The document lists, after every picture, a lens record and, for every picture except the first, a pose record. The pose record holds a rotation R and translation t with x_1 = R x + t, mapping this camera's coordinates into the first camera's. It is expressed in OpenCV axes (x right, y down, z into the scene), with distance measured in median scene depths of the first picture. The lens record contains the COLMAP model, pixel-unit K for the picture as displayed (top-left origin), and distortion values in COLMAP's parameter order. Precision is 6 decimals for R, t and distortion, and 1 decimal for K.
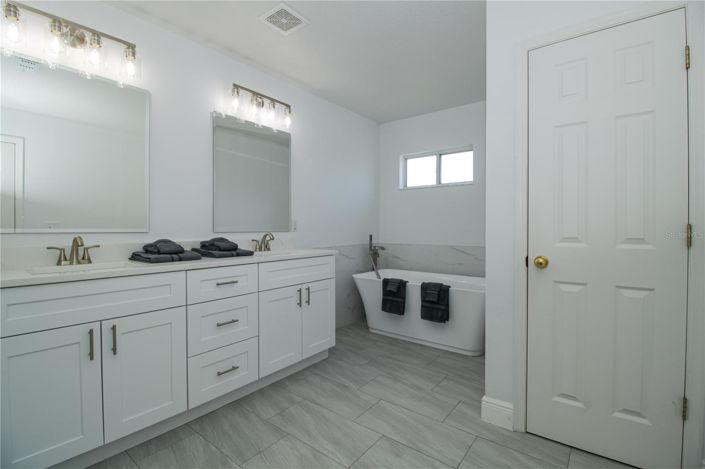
lens RADIAL K [[328.5, 0, 350.3], [0, 328.5, 230.4], [0, 0, 1]] dist [-0.000341, -0.000077]
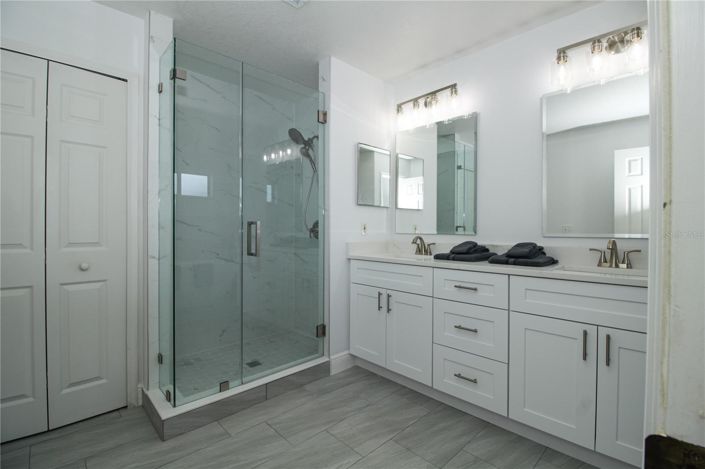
lens RADIAL K [[328.5, 0, 350.3], [0, 328.5, 230.4], [0, 0, 1]] dist [-0.000341, -0.000077]
pose [[-0.130437, 0.003933, -0.991449, 0.619743], [-0.014570, 0.999877, 0.005883, -0.011017], [0.991349, 0.015213, -0.130364, 0.763267]]
